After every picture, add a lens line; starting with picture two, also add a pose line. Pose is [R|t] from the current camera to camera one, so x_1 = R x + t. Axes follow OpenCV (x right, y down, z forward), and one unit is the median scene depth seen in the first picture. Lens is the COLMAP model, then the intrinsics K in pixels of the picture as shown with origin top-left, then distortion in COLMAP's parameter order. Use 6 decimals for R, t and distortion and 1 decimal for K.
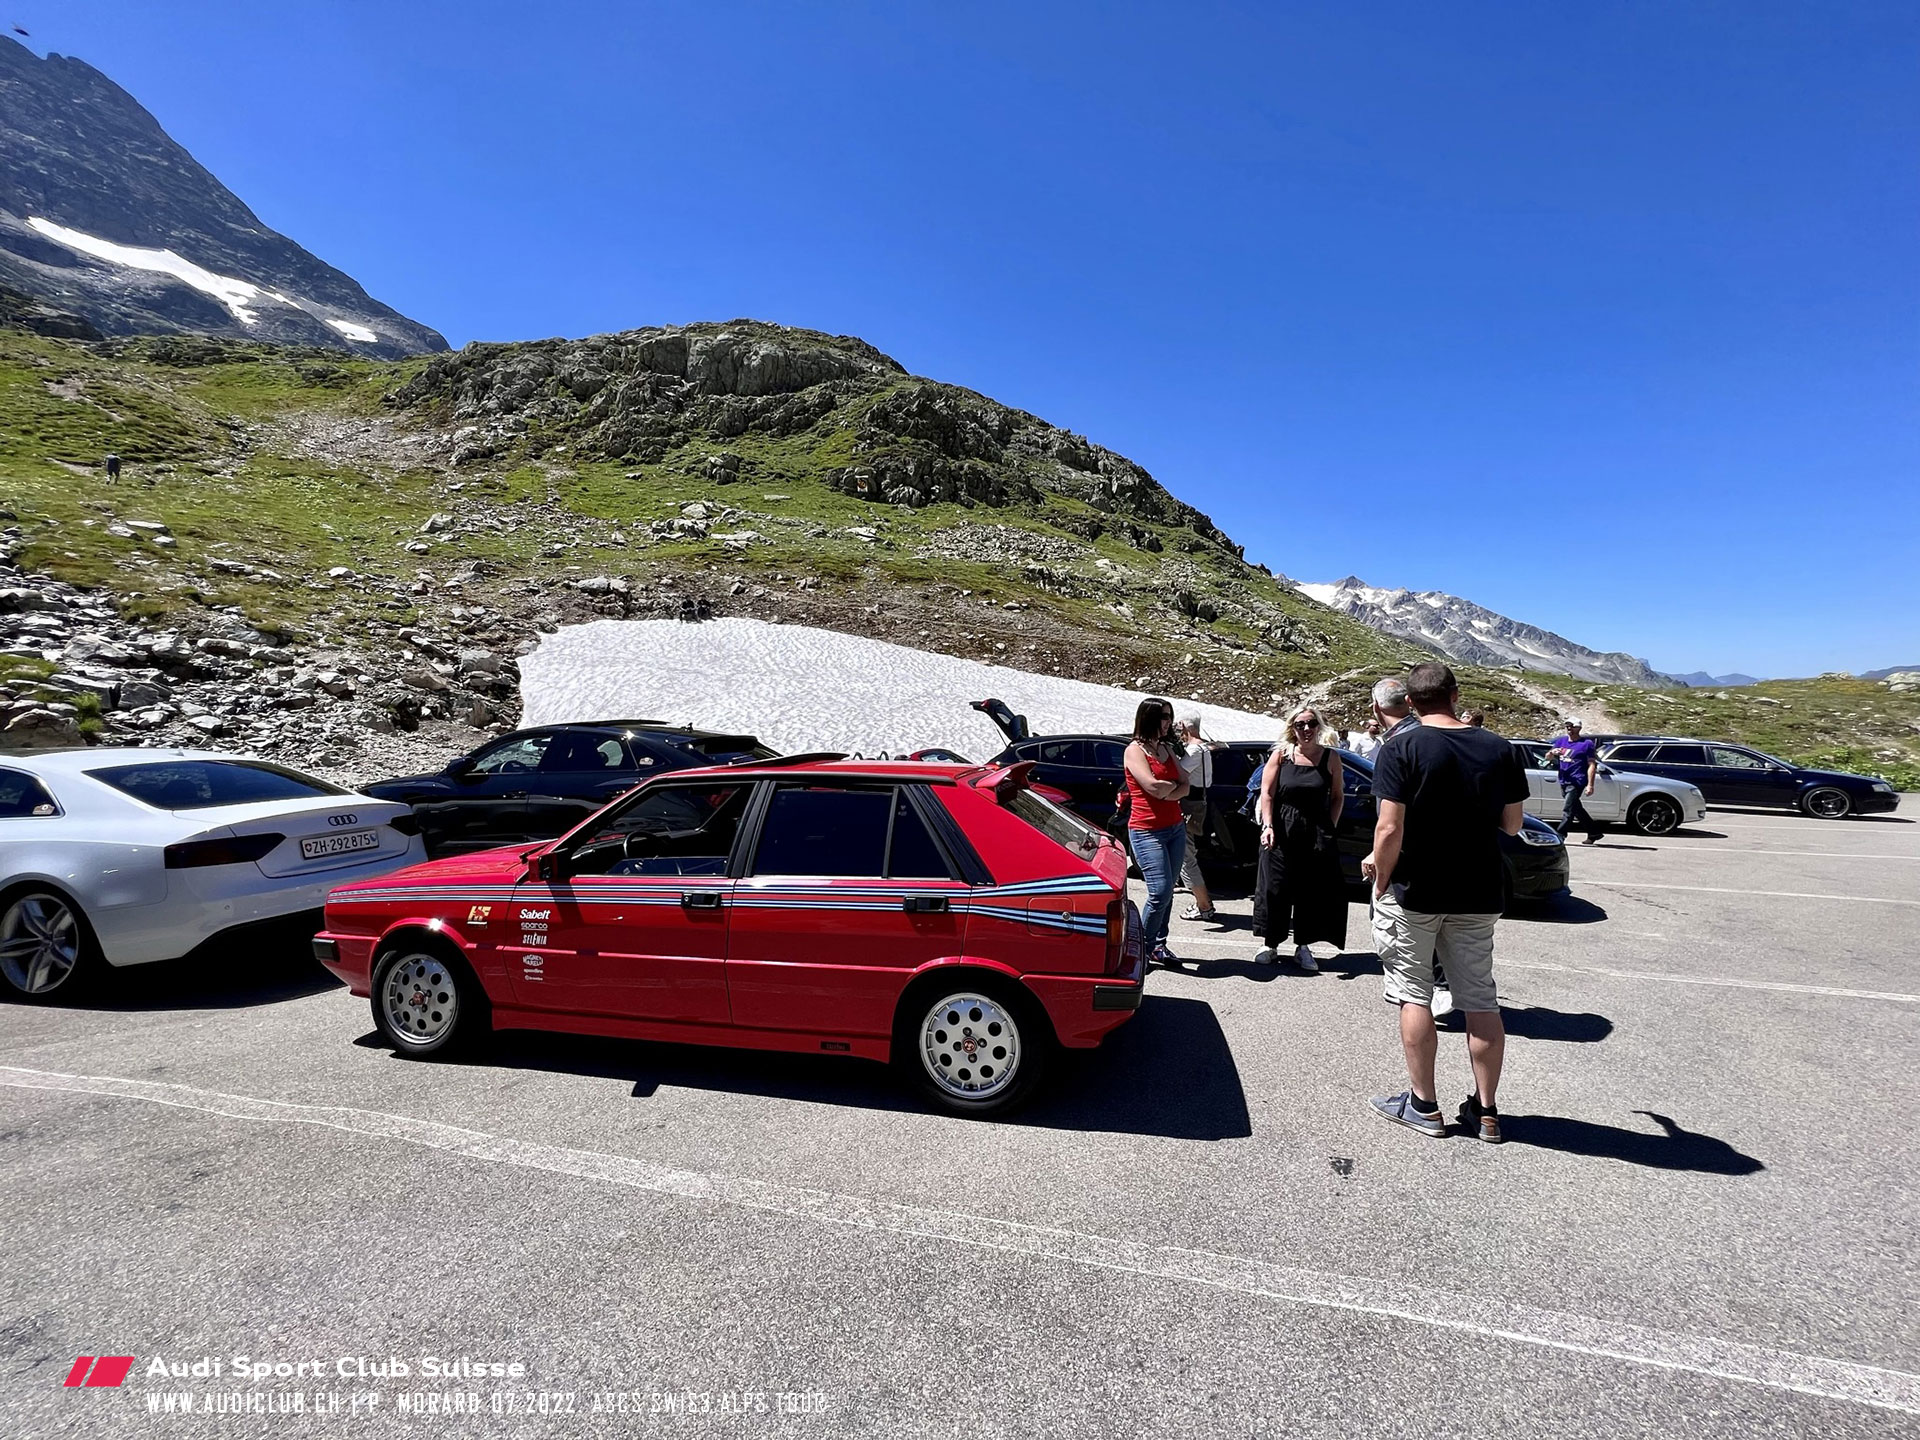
lens RADIAL K [[769.5, 0, 965.8], [0, 769.5, 719.6], [0, 0, 1]] dist [-0.001623, 0.000083]
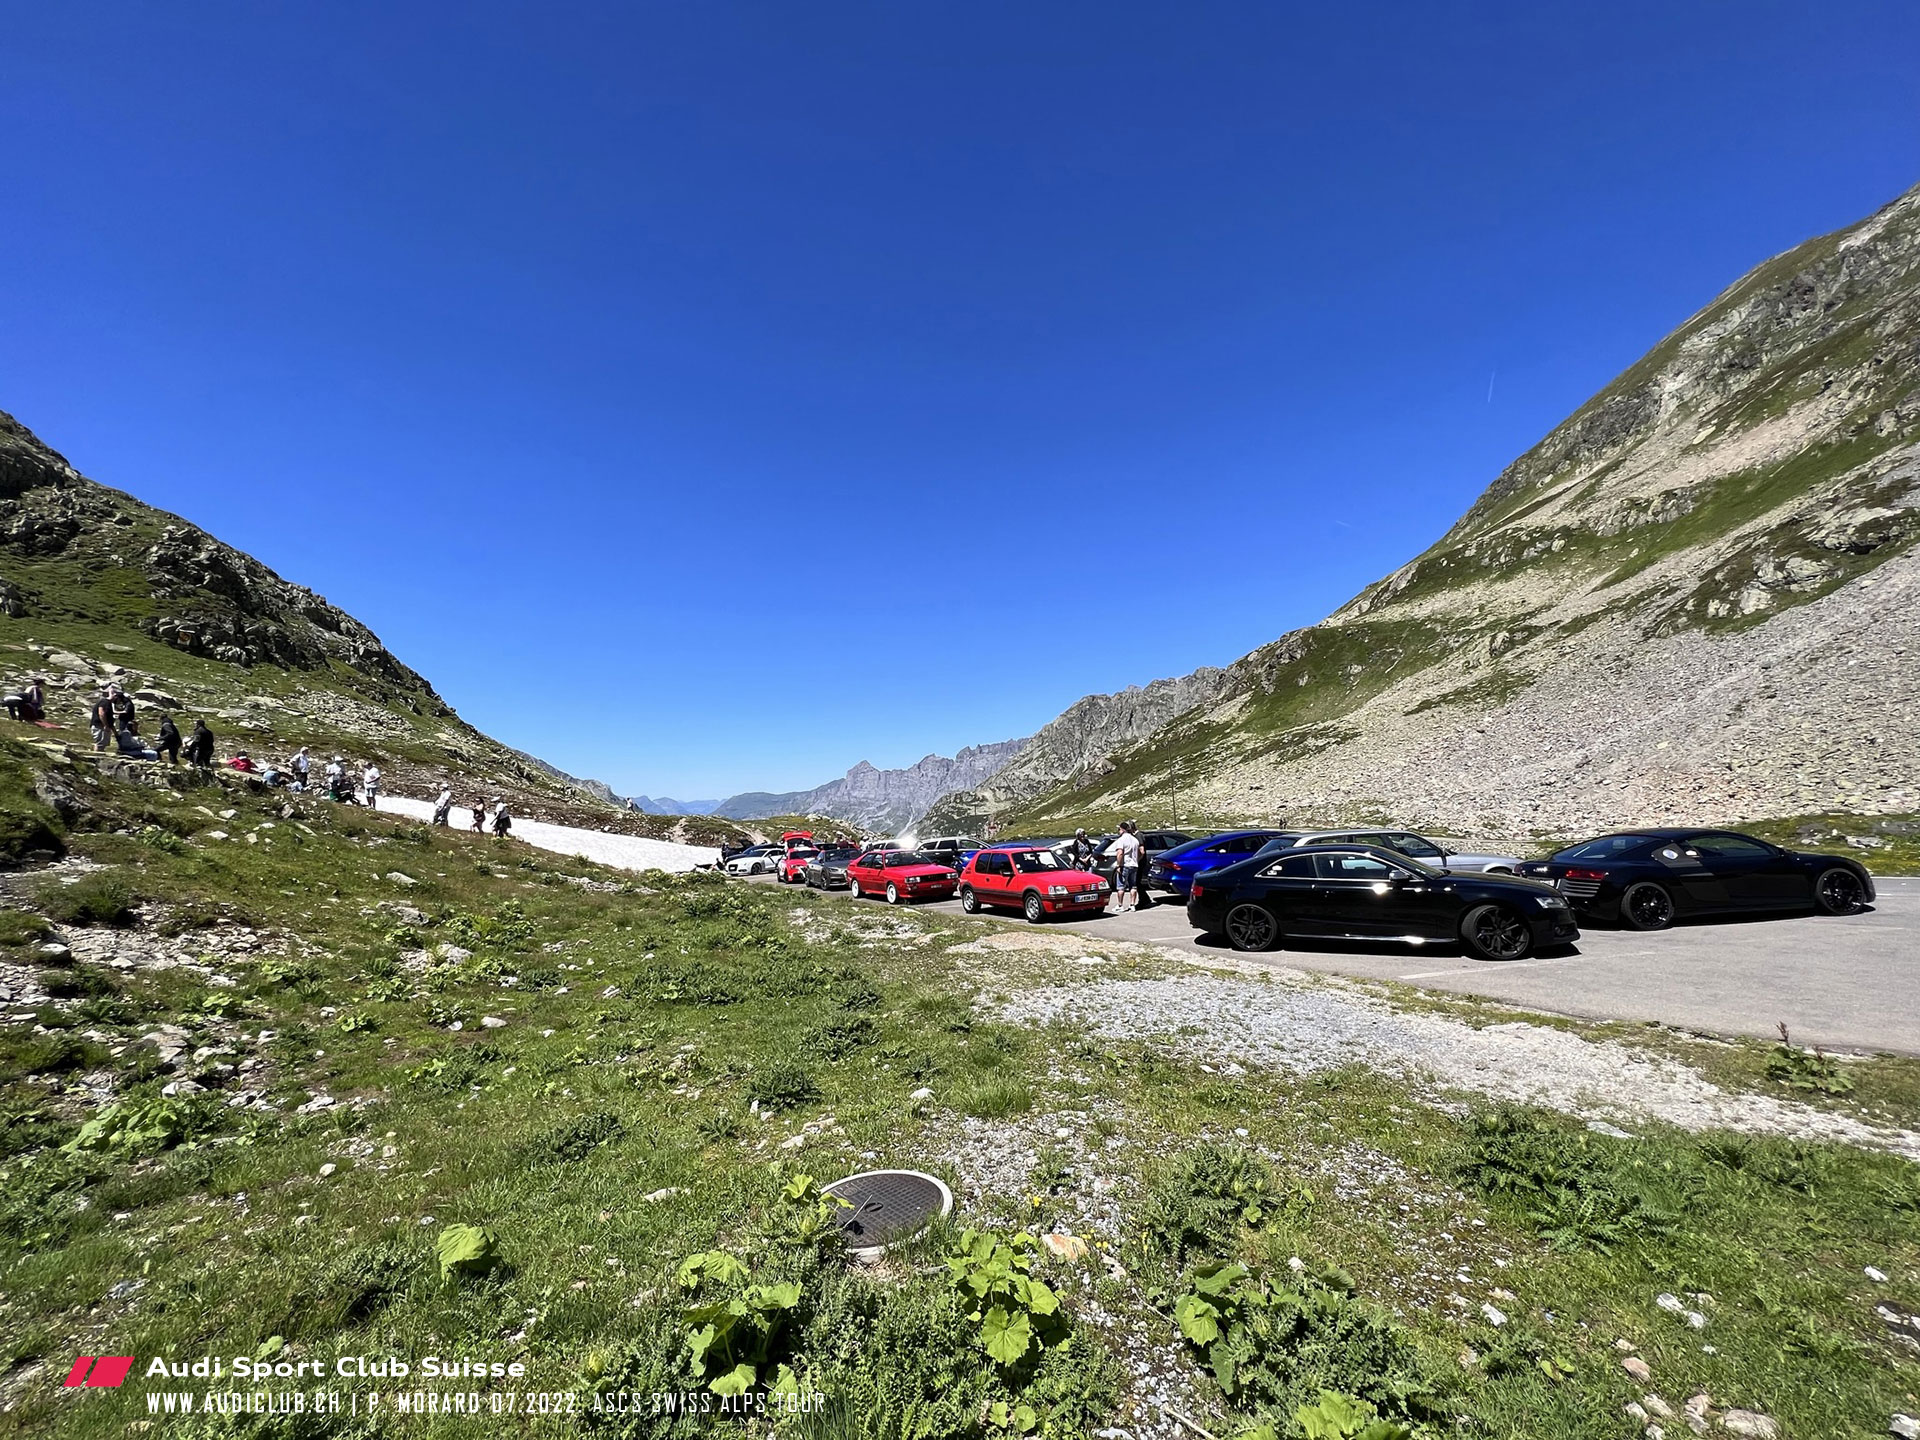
lens RADIAL K [[769.5, 0, 972.2], [0, 769.5, 723.2], [0, 0, 1]] dist [-0.001623, 0.000083]
pose [[0.396016, 0.091200, 0.913704, -0.512965], [0.050168, 0.991421, -0.120700, -0.012328], [-0.916872, 0.093638, 0.388043, -0.282510]]
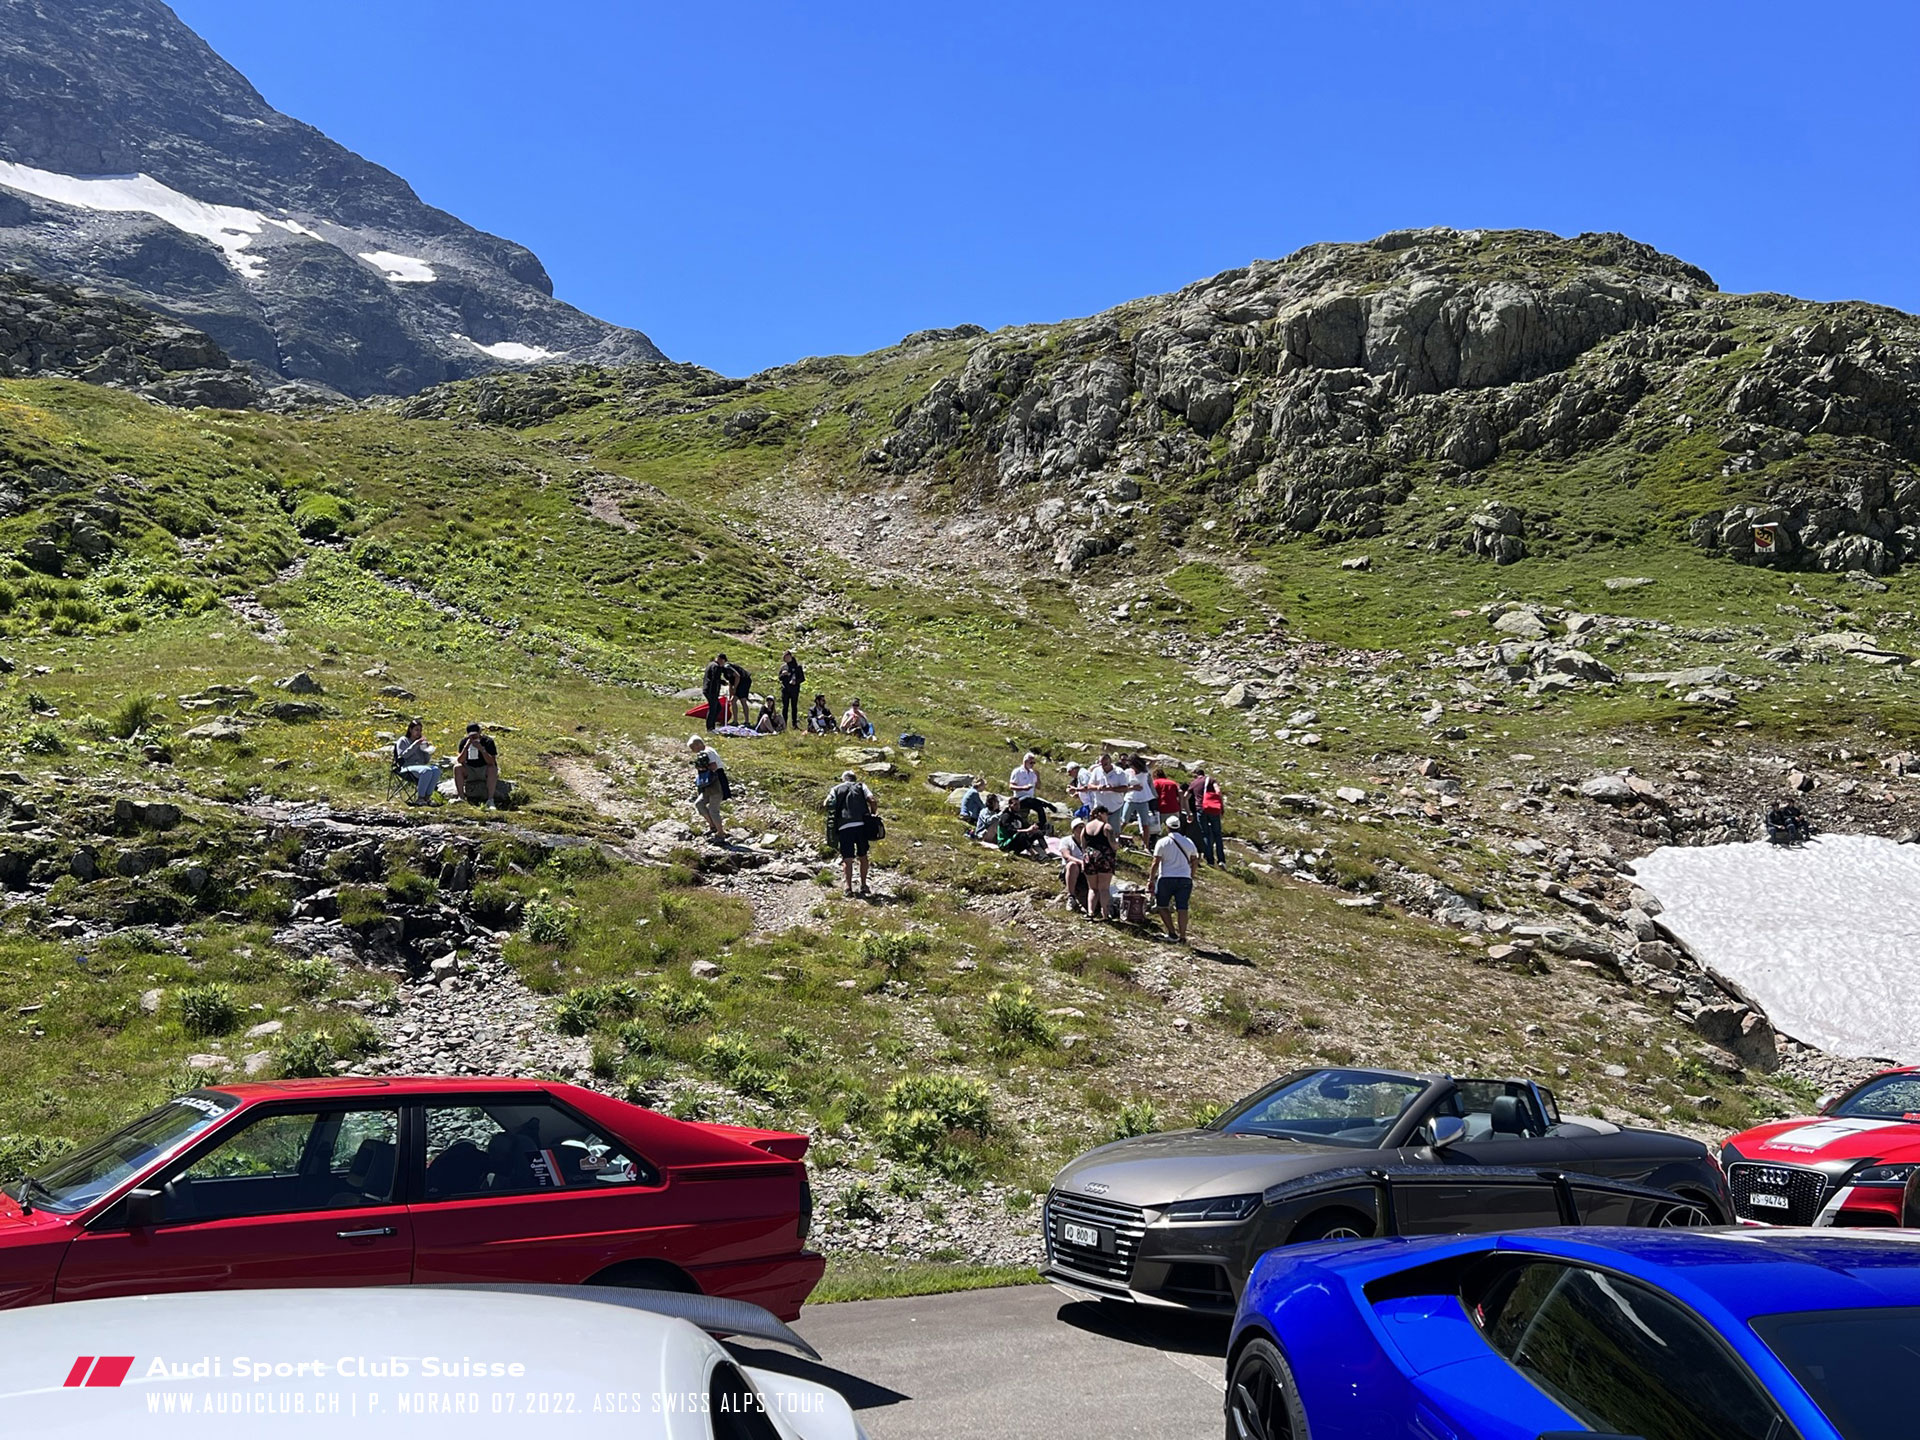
lens RADIAL K [[1777.6, 0, 964.1], [0, 1777.6, 723.8], [0, 0, 1]] dist [0.031661, 0.000000]
pose [[0.948122, -0.043997, -0.314847, -0.215522], [-0.001366, 0.989804, -0.142429, -0.008176], [0.317903, 0.135470, 0.938395, -0.227611]]
